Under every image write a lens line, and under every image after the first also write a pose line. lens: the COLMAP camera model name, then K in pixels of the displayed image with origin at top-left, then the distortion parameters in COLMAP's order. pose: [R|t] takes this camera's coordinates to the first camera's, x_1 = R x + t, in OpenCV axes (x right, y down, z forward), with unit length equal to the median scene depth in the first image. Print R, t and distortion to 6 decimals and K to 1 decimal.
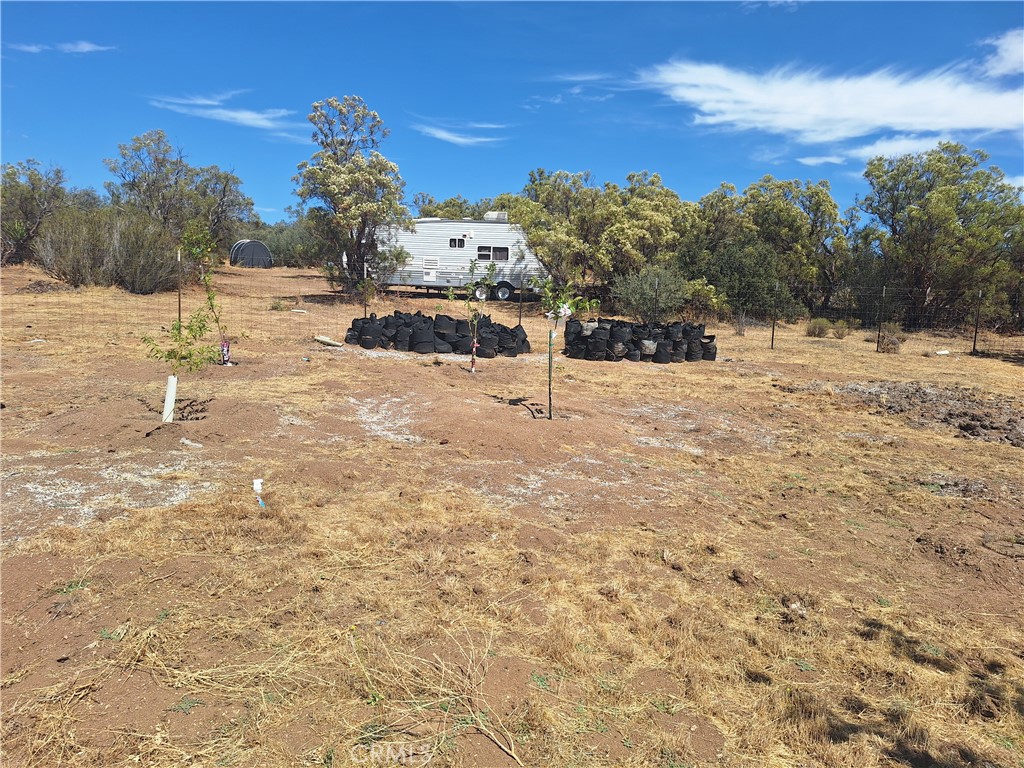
lens RADIAL K [[695.0, 0, 522.7], [0, 695.0, 384.4], [0, 0, 1]] dist [0.059284, -0.067803]
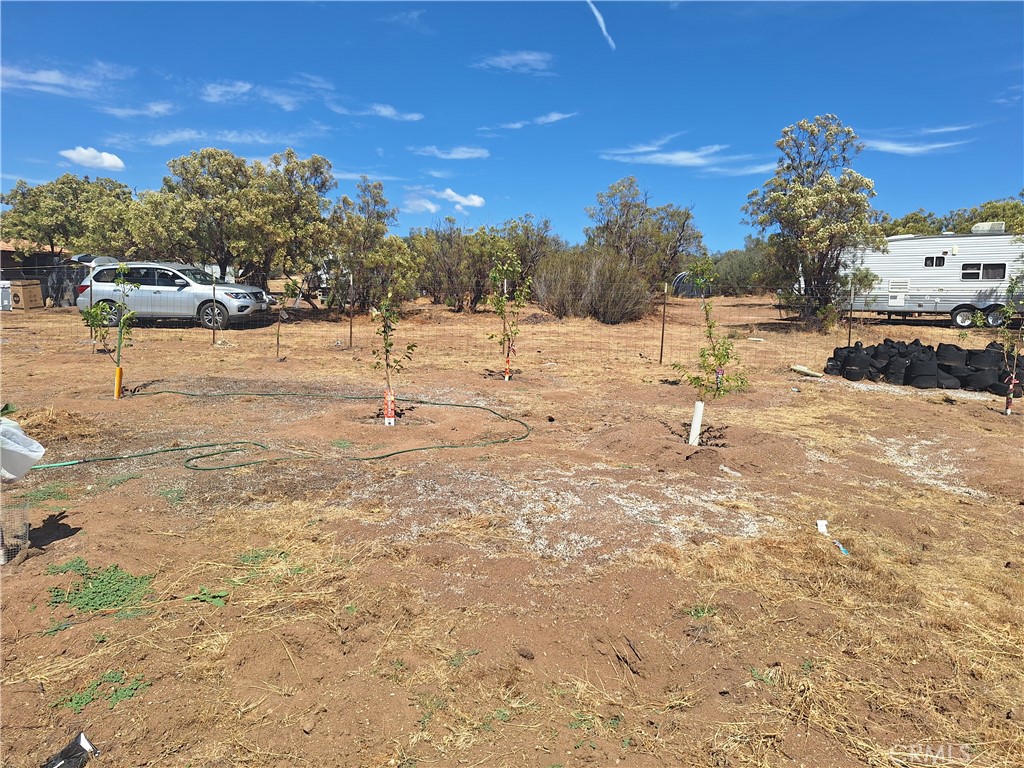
lens RADIAL K [[702.9, 0, 531.9], [0, 702.9, 370.1], [0, 0, 1]] dist [0.064110, -0.081680]
pose [[0.844450, 0.028622, -0.534870, -0.051908], [-0.061347, 0.997168, -0.043494, 0.000577], [0.532110, 0.069541, 0.843814, -0.000986]]
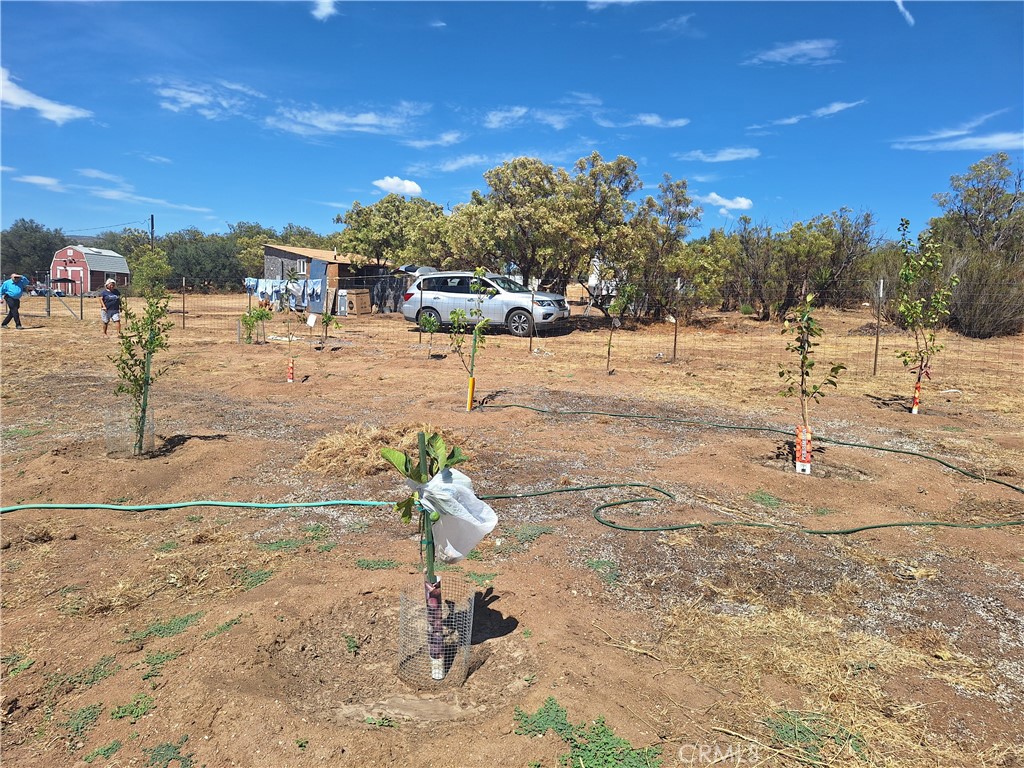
lens RADIAL K [[695.0, 0, 522.7], [0, 695.0, 384.4], [0, 0, 1]] dist [0.059284, -0.067803]
pose [[0.594602, 0.066362, -0.801277, -0.176540], [-0.111686, 0.993743, -0.000577, -0.005110], [0.796226, 0.089834, 0.598293, 0.017711]]
